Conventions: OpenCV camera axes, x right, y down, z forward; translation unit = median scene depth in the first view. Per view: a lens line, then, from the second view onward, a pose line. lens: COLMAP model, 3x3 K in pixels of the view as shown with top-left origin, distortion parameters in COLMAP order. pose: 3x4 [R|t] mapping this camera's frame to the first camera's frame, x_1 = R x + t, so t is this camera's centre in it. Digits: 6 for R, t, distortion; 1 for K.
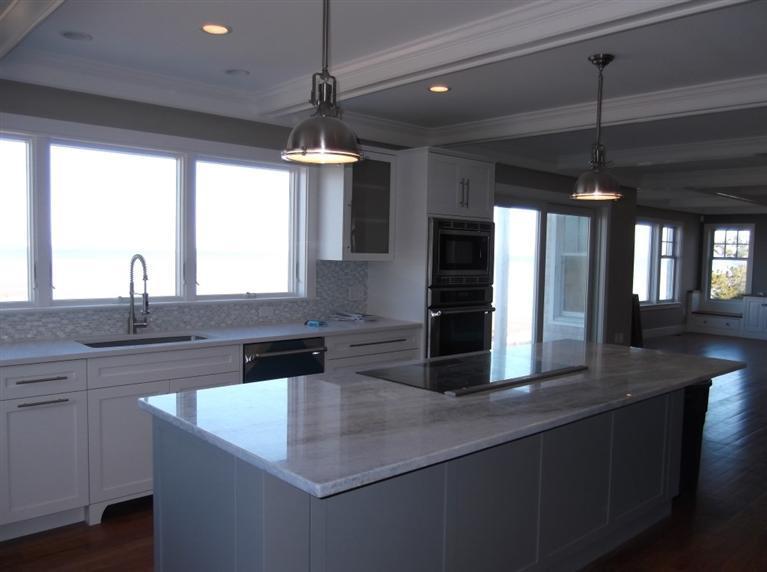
lens RADIAL K [[648.6, 0, 383.5], [0, 648.6, 286.0], [0, 0, 1]] dist [-0.107316, 0.145859]
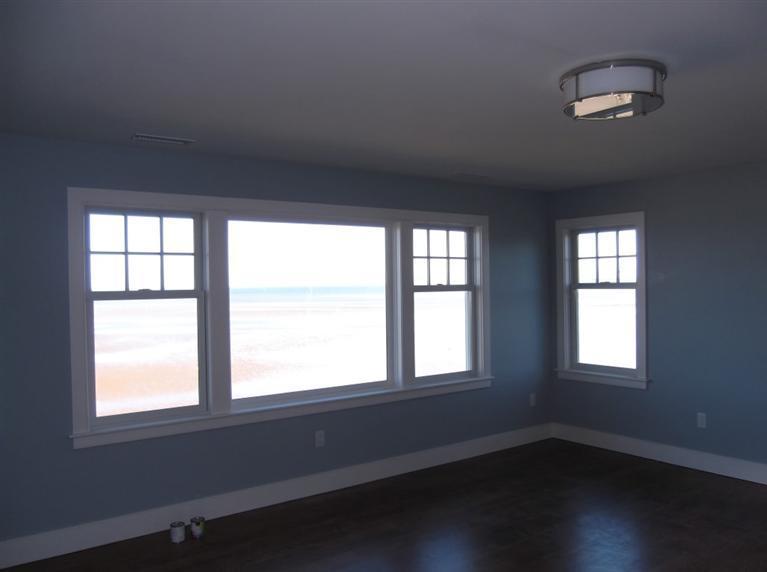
lens RADIAL K [[662.4, 0, 383.5], [0, 662.4, 286.0], [0, 0, 1]] dist [-0.011975, -0.001701]
pose [[0.994479, -0.035453, -0.098768, 1.036805], [0.030752, 0.998339, -0.048720, -0.054917], [0.100331, 0.045413, 0.993917, 1.117605]]
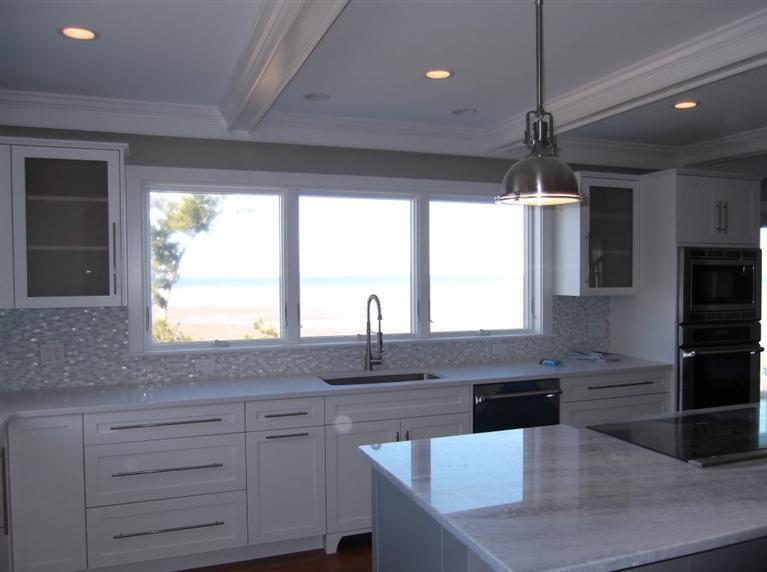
lens RADIAL K [[640.8, 0, 383.5], [0, 640.8, 286.0], [0, 0, 1]] dist [-0.044134, -0.002388]
pose [[0.927523, -0.017331, -0.373363, 0.019278], [0.003076, 0.999244, -0.038744, -0.019781], [0.373753, 0.034788, 0.926876, 0.030961]]
